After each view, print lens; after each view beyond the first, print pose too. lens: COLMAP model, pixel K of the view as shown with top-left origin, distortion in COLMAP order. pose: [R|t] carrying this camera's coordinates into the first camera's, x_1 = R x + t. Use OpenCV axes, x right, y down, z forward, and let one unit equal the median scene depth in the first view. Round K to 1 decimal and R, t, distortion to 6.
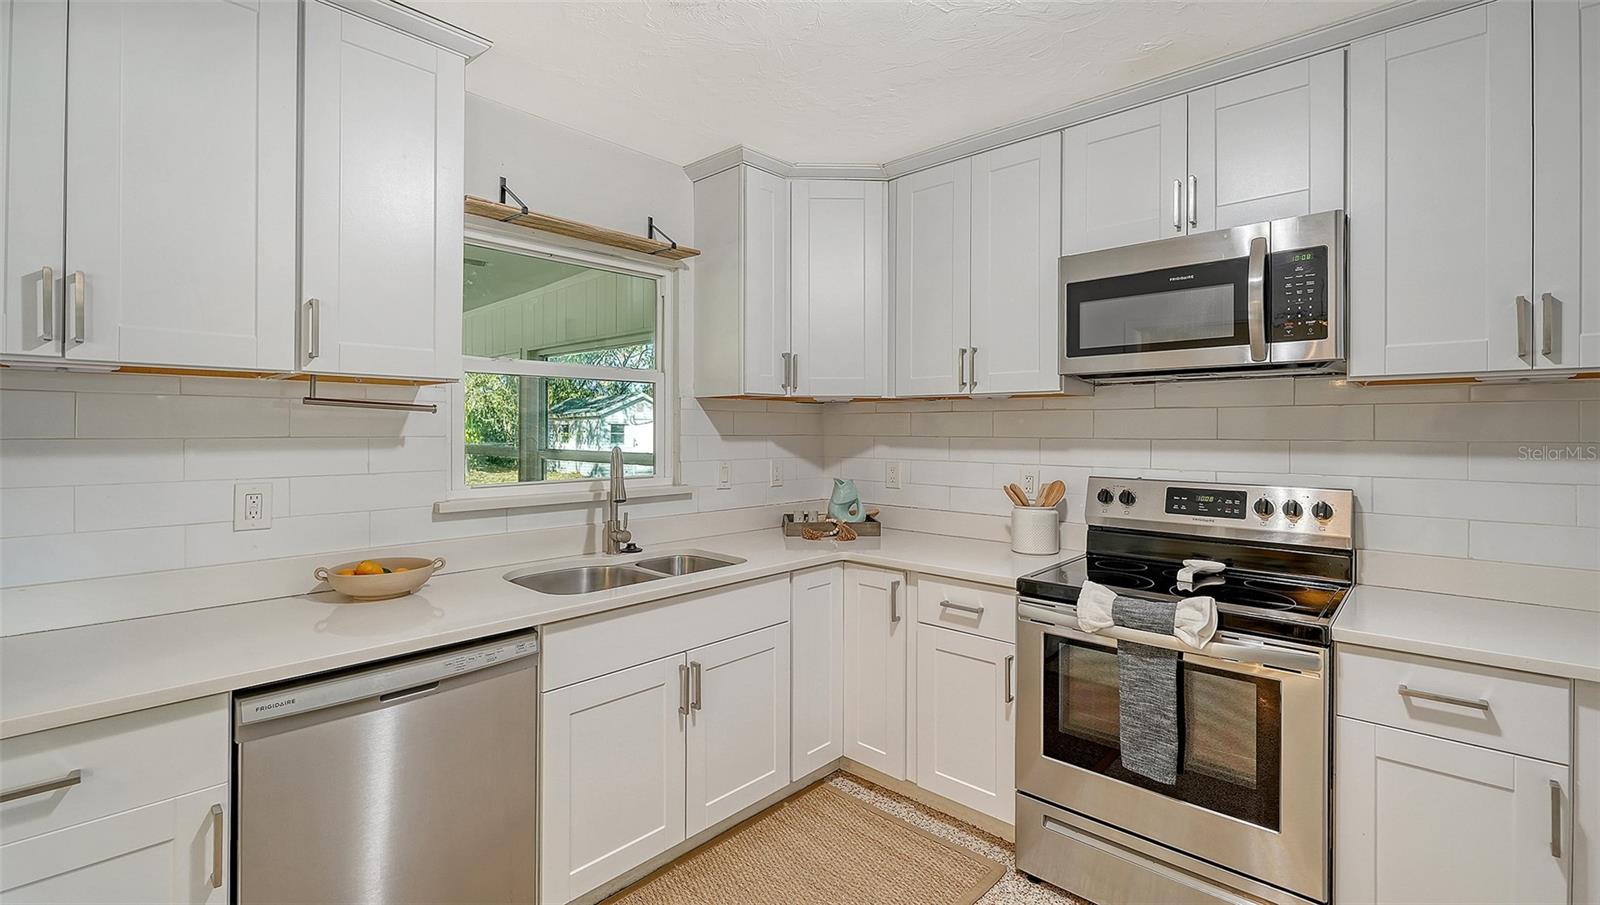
lens RADIAL K [[682.3, 0, 805.5], [0, 682.3, 428.8], [0, 0, 1]] dist [-0.002604, -0.000542]
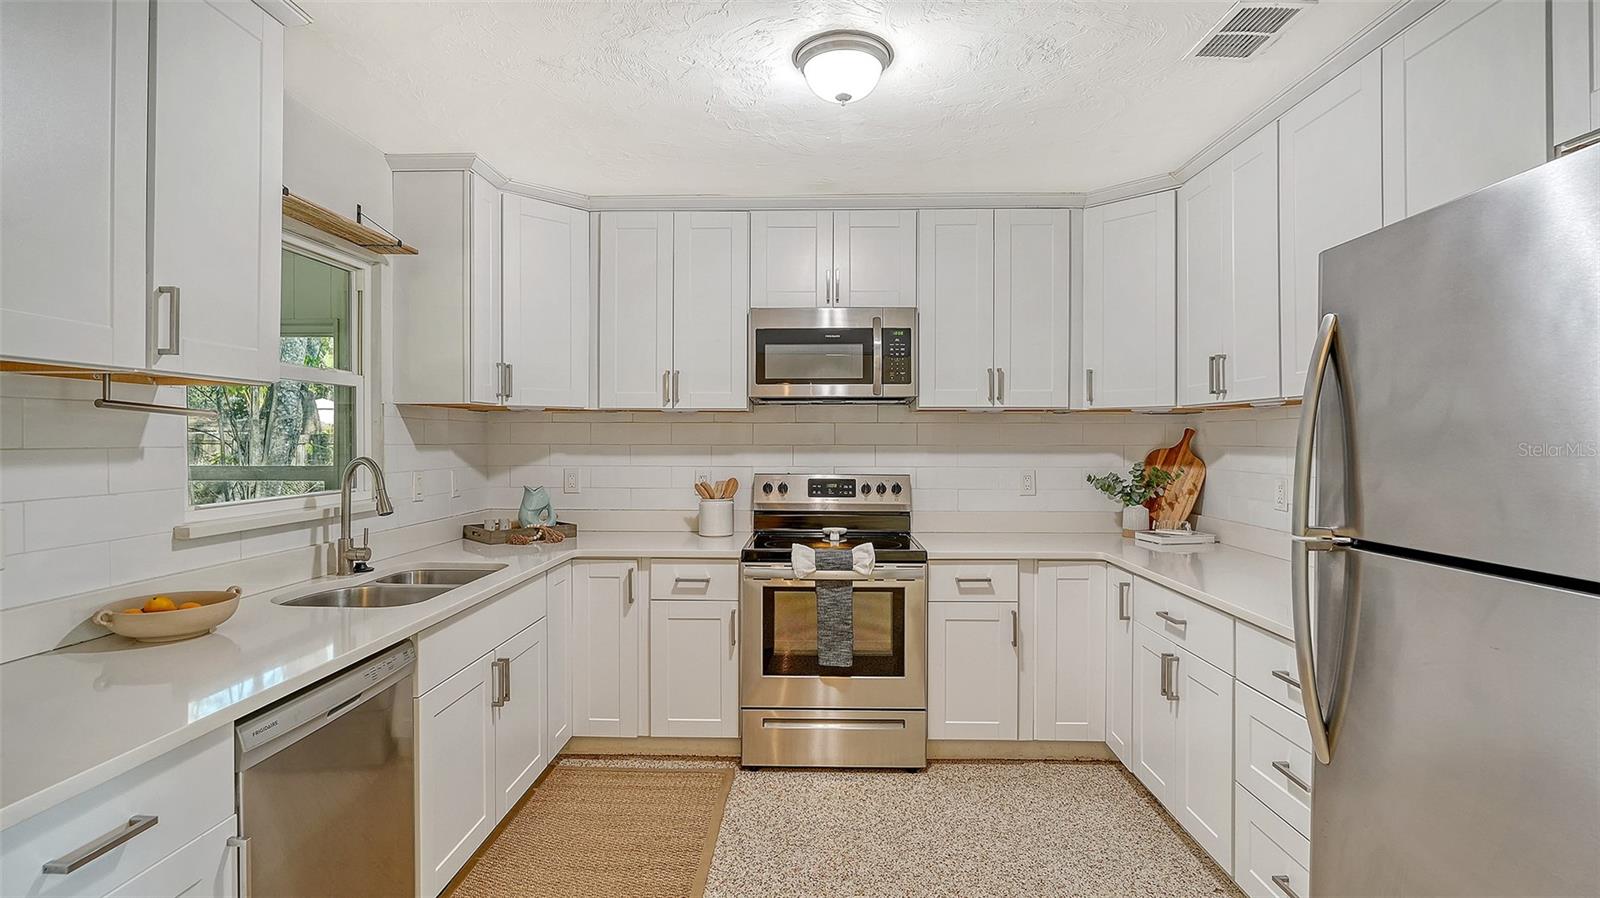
lens RADIAL K [[752.2, 0, 798.4], [0, 752.2, 438.8], [0, 0, 1]] dist [-0.014632, 0.001267]
pose [[0.749241, -0.000809, 0.662297, -0.565336], [-0.001712, 0.999994, 0.003159, -0.002780], [-0.662295, -0.003501, 0.749235, -0.169857]]
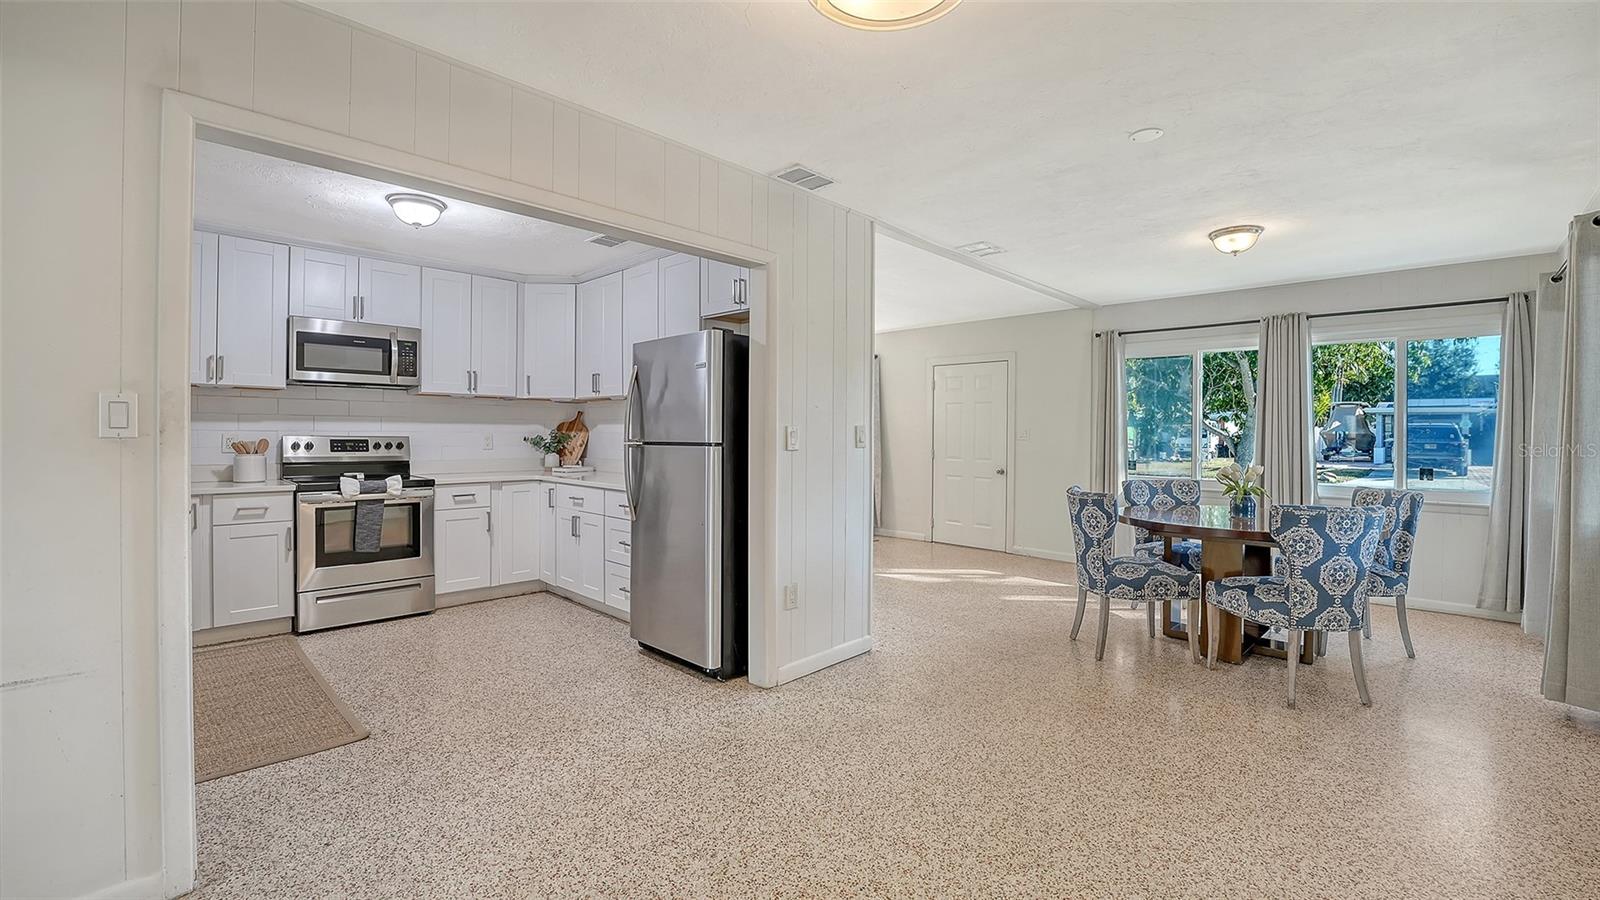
lens RADIAL K [[656.5, 0, 803.8], [0, 656.5, 435.0], [0, 0, 1]] dist [-0.014147, -0.001693]
pose [[0.013280, -0.003978, 0.999904, -1.477433], [-0.008117, 0.999959, 0.004086, 0.058156], [-0.999879, -0.008170, 0.013247, -0.447908]]
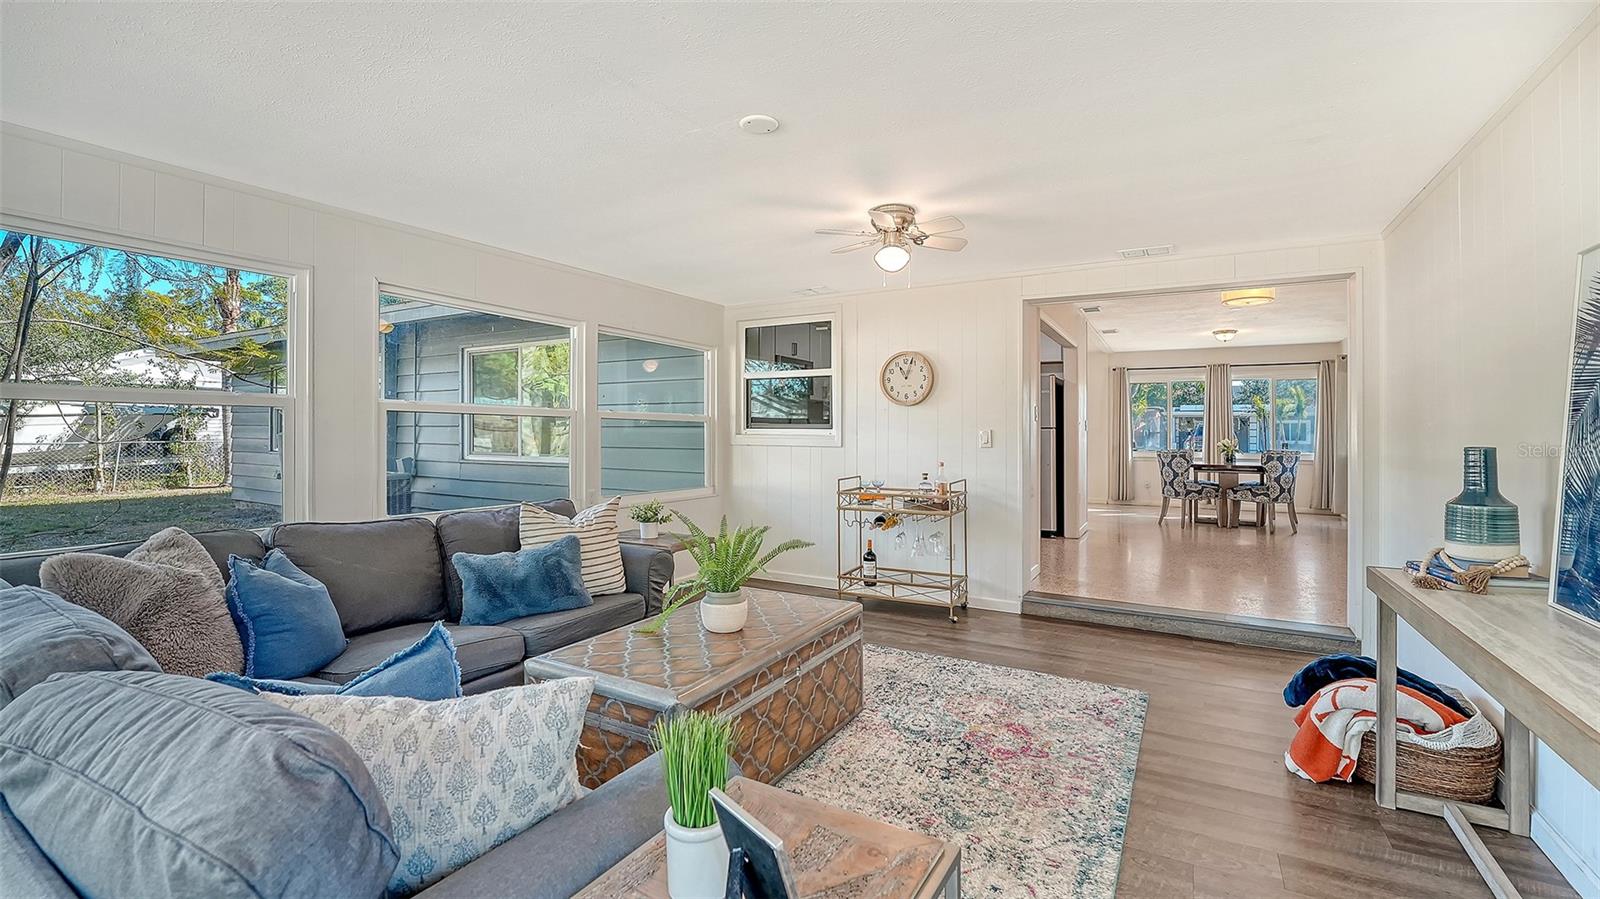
lens RADIAL K [[659.4, 0, 816.9], [0, 659.4, 423.7], [0, 0, 1]] dist [-0.009675, 0.000597]
pose [[-0.239636, 0.011453, 0.970795, -2.941697], [-0.008908, 0.999862, -0.013994, 0.123464], [-0.970822, -0.012001, -0.239501, 1.786758]]
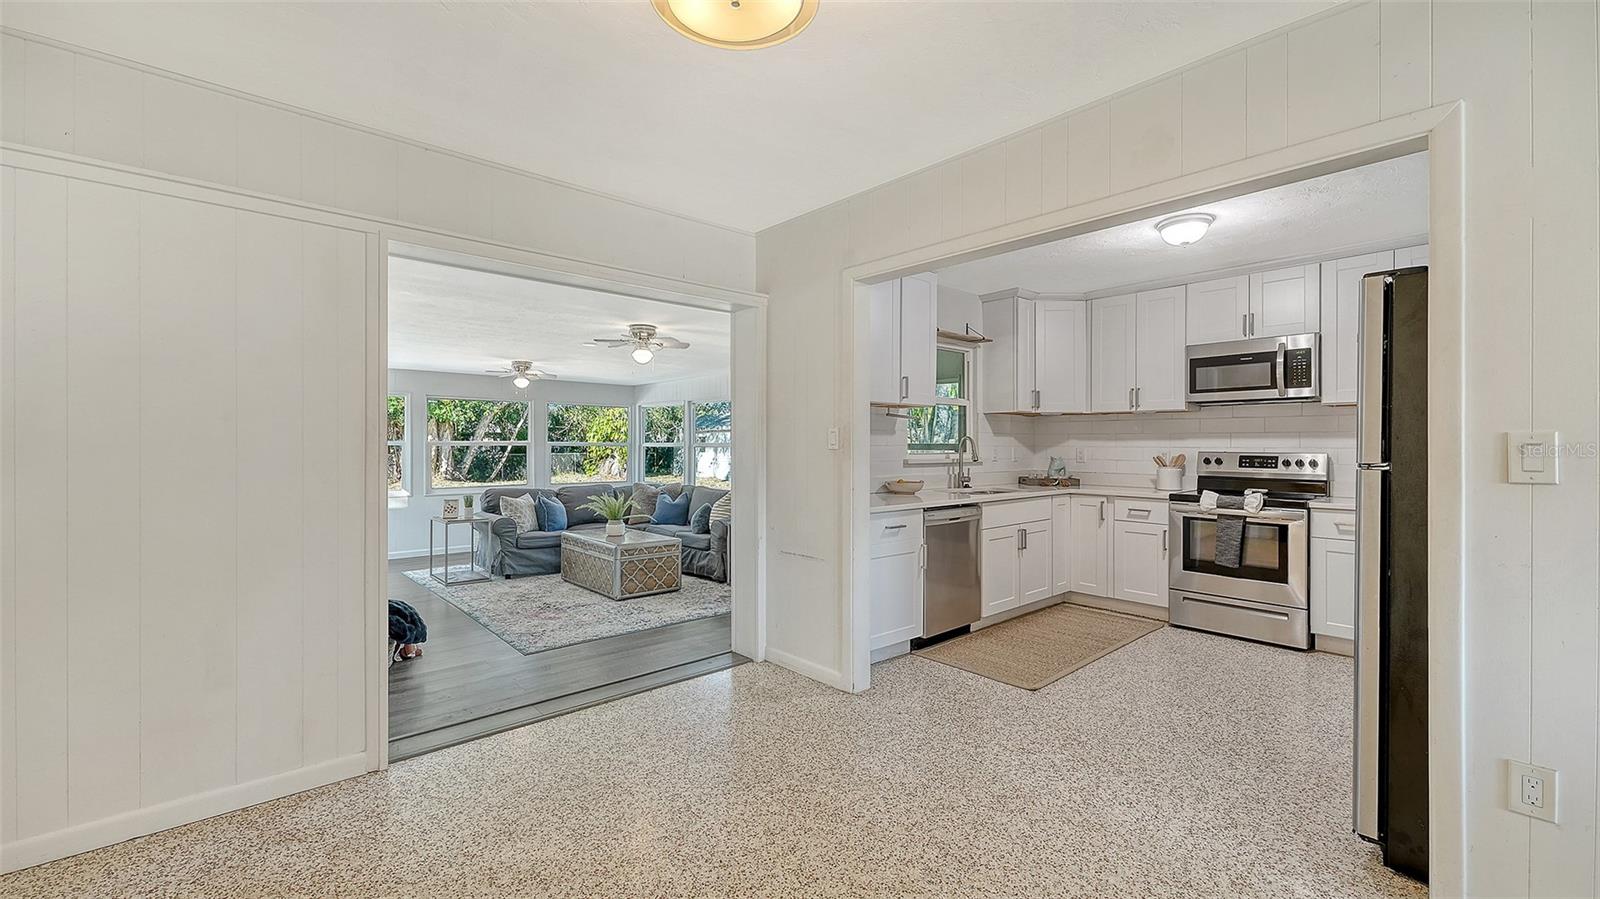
lens RADIAL K [[656.5, 0, 801.4], [0, 656.5, 441.4], [0, 0, 1]] dist [-0.014147, -0.001693]
pose [[0.995930, 0.000526, -0.090128, -0.676400], [-0.000956, 0.999988, -0.004731, 0.058255], [0.090125, 0.004798, 0.995919, -1.200881]]
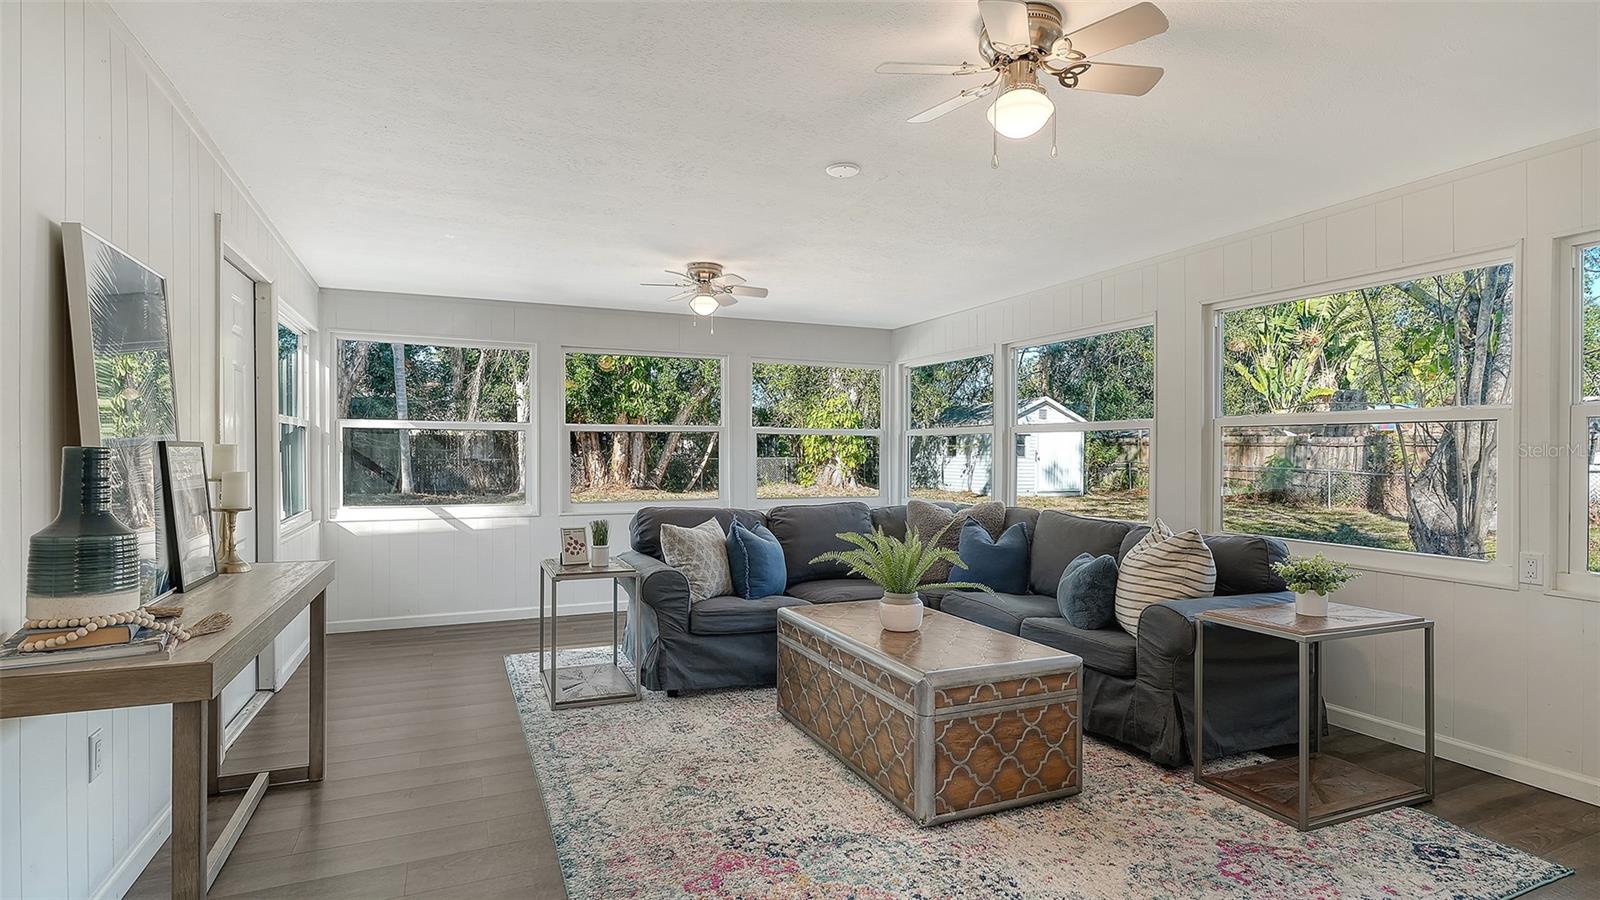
lens RADIAL K [[780.6, 0, 807.4], [0, 780.6, 456.6], [0, 0, 1]] dist [0.009902, 0.000070]
pose [[0.923871, 0.005135, -0.382670, -1.378017], [-0.002467, 0.999969, 0.007461, 0.133843], [0.382697, -0.005949, 0.923855, 0.242605]]
